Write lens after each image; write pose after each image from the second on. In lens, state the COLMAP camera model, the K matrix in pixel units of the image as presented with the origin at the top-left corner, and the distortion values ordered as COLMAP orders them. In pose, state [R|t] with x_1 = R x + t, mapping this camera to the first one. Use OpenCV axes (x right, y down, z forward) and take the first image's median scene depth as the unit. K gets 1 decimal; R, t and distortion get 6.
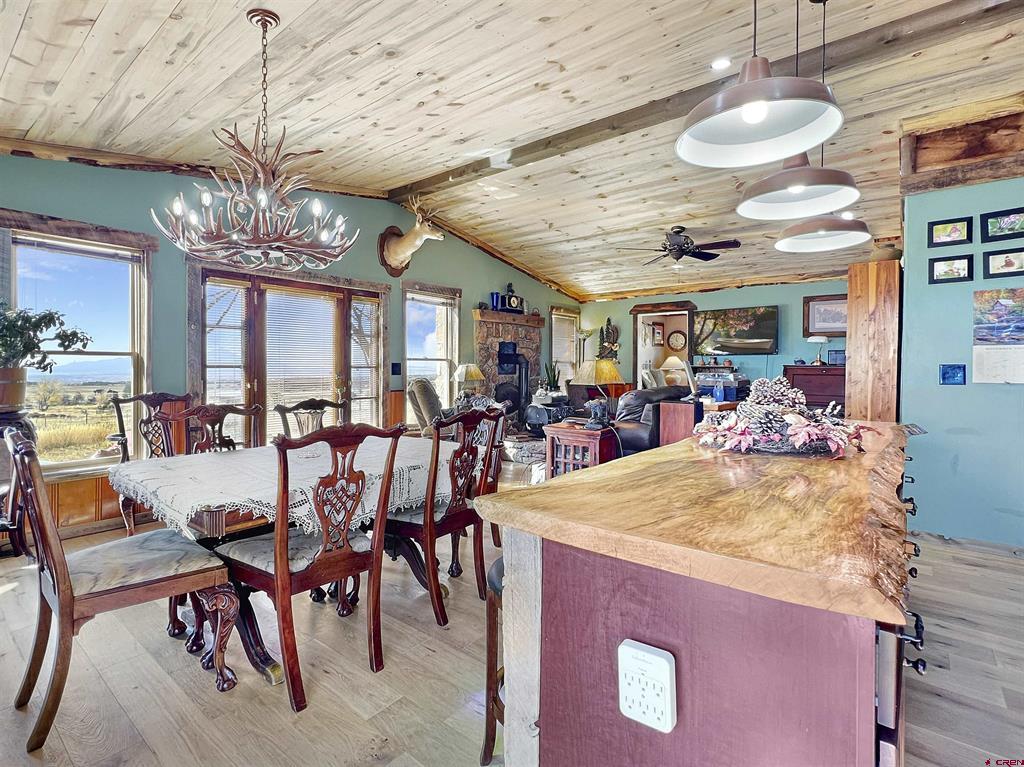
lens RADIAL K [[494.2, 0, 512.8], [0, 494.2, 372.4], [0, 0, 1]] dist [-0.005587, 0.001123]
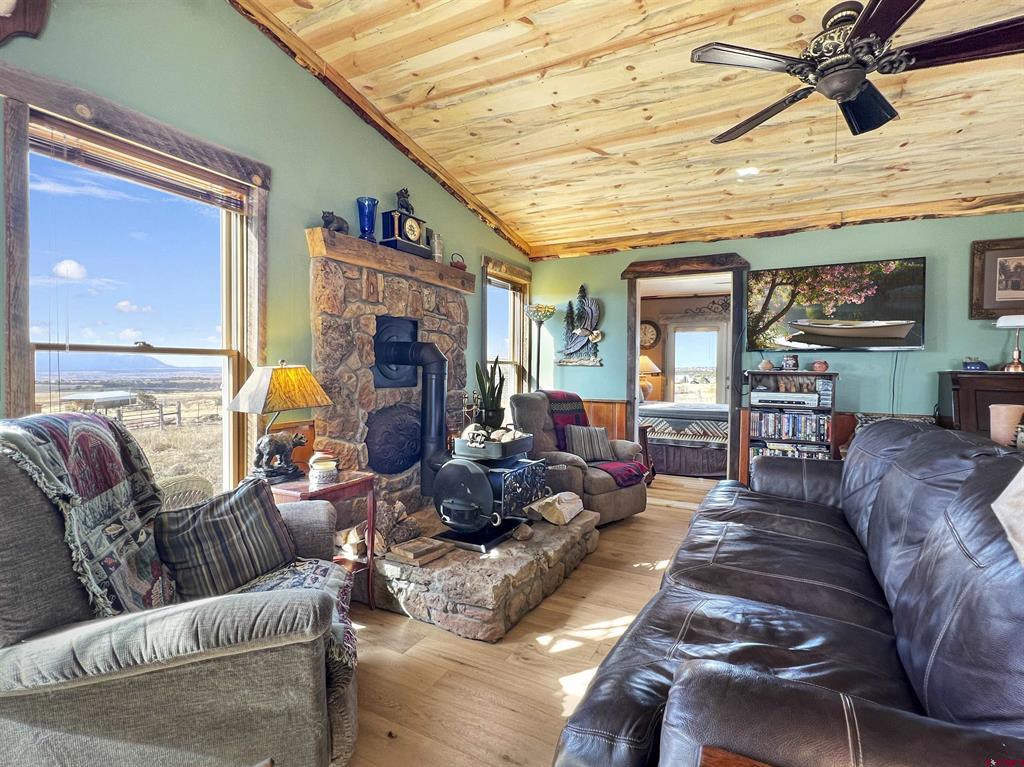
lens RADIAL K [[494.2, 0, 515.2], [0, 494.2, 377.0], [0, 0, 1]] dist [-0.005587, 0.001123]
pose [[0.981916, 0.002658, 0.189296, 0.015207], [-0.003967, 0.999971, 0.006534, -0.014191], [-0.189273, -0.007167, 0.981898, 0.811158]]
